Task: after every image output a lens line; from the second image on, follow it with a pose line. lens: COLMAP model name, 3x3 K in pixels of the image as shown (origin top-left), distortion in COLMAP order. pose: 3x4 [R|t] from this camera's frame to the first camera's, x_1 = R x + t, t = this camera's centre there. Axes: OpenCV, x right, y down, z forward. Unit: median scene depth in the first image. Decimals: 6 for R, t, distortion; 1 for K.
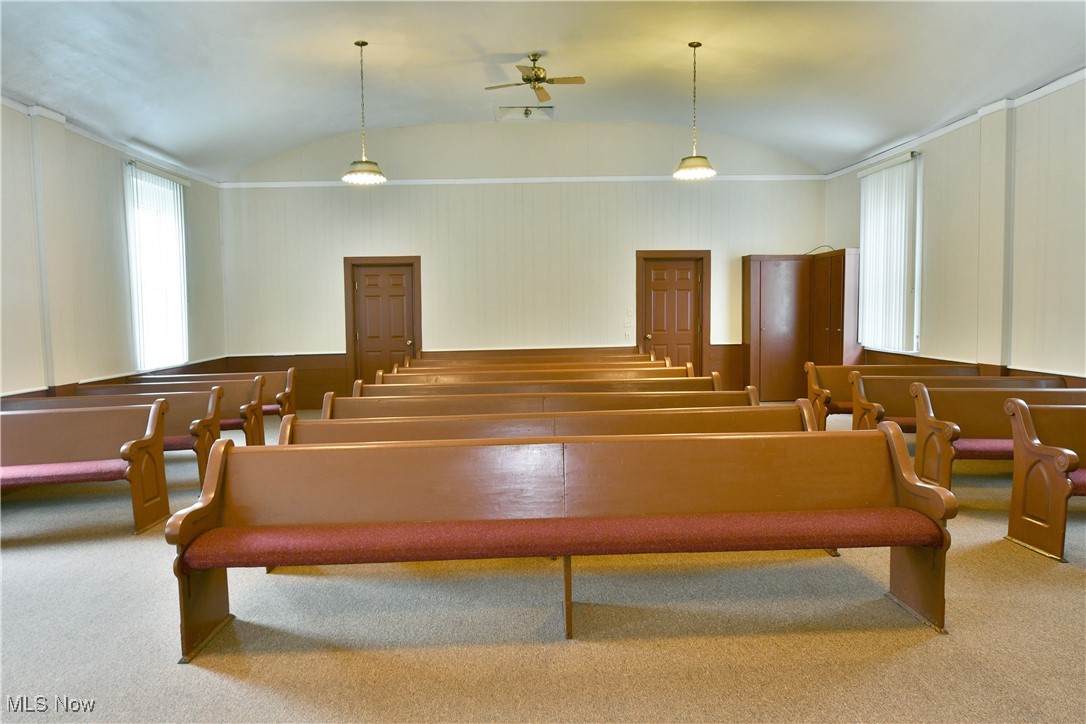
lens RADIAL K [[660.6, 0, 543.0], [0, 660.6, 362.0], [0, 0, 1]] dist [0.004946, 0.001713]
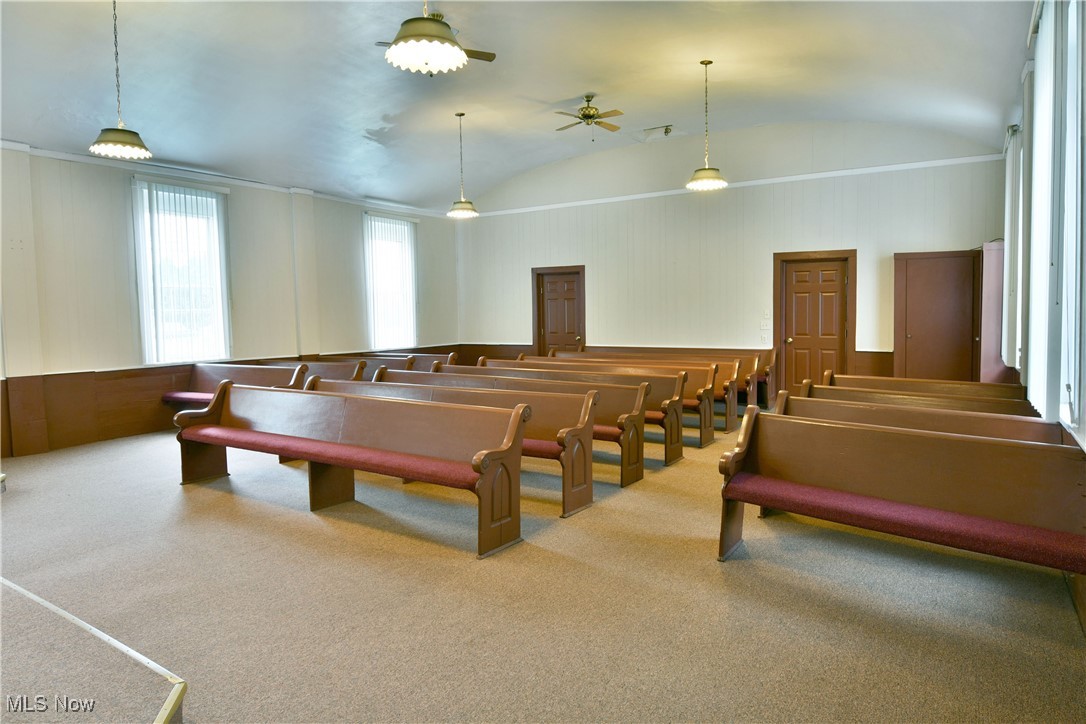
lens RADIAL K [[648.9, 0, 543.0], [0, 648.9, 362.0], [0, 0, 1]] dist [0.025581, -0.000019]
pose [[0.825517, 0.054728, -0.561718, 0.427073], [-0.052627, 0.998415, 0.019934, -0.006695], [0.561918, 0.013105, 0.827089, -0.001592]]
